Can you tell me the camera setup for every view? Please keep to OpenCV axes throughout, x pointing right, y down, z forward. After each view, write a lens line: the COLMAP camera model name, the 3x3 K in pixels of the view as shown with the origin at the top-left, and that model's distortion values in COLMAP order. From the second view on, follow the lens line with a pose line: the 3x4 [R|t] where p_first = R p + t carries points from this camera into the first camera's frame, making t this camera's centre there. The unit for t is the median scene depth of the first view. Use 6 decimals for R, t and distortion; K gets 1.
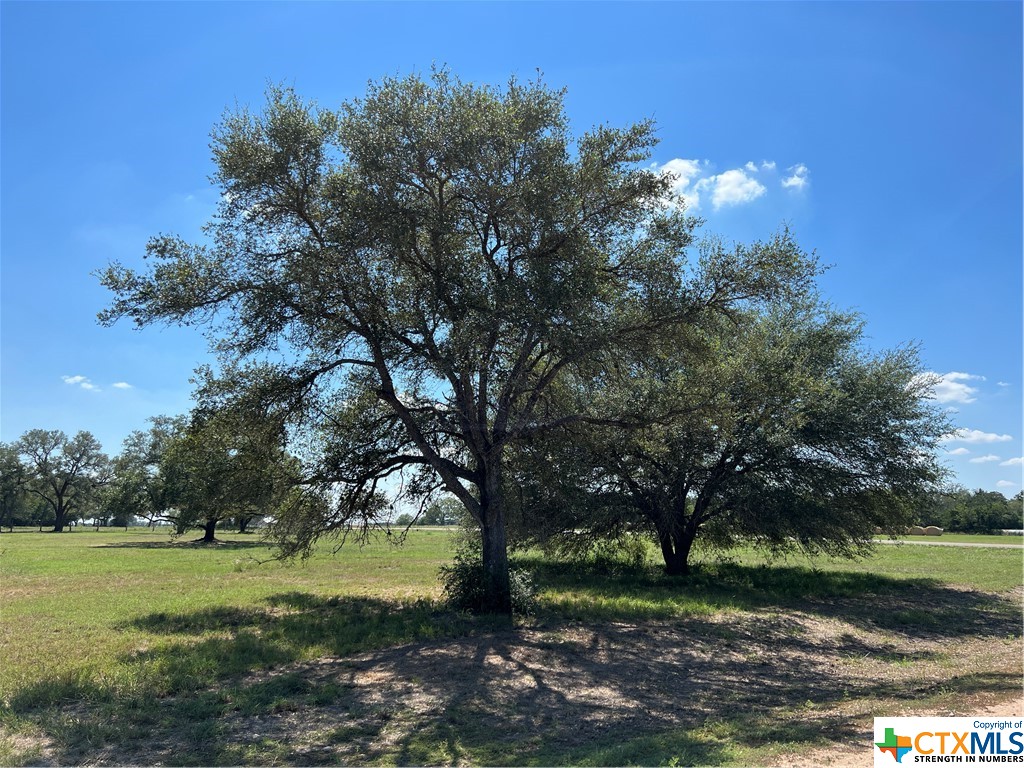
lens RADIAL K [[765.6, 0, 512.9], [0, 765.6, 354.6], [0, 0, 1]] dist [0.079567, -0.073298]
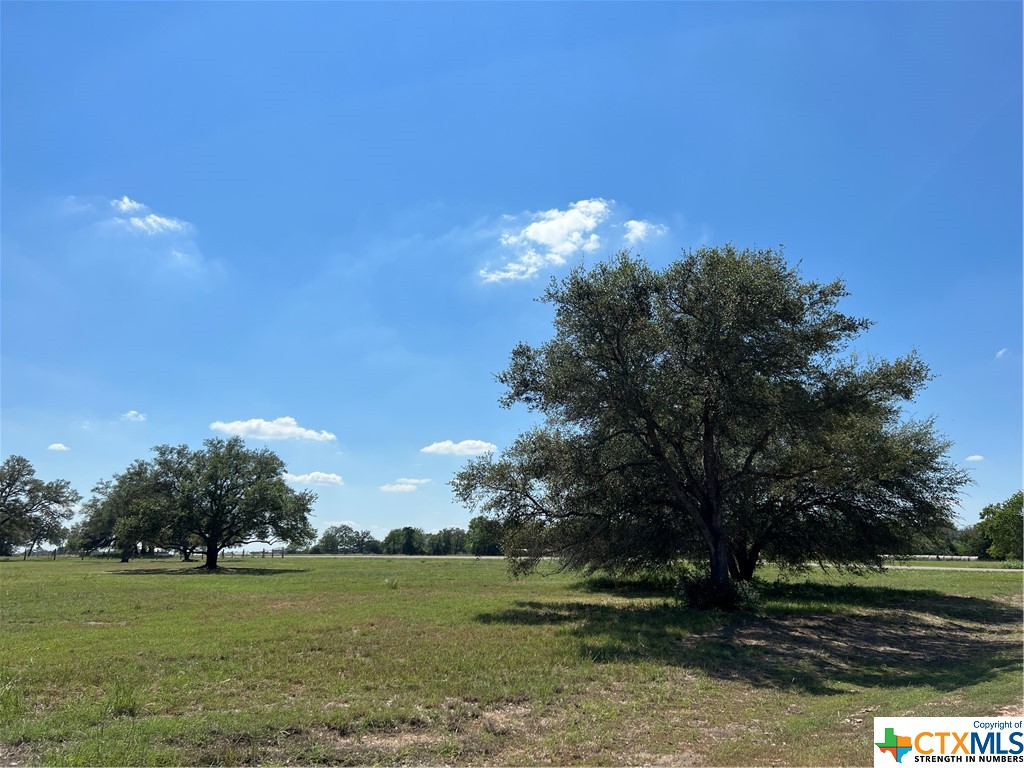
lens RADIAL K [[765.6, 0, 512.9], [0, 765.6, 354.6], [0, 0, 1]] dist [0.079567, -0.073298]
pose [[0.986956, 0.037993, 0.156443, -0.431431], [-0.032610, 0.998789, -0.036834, -0.049077], [-0.157653, 0.031252, 0.987000, -0.246326]]
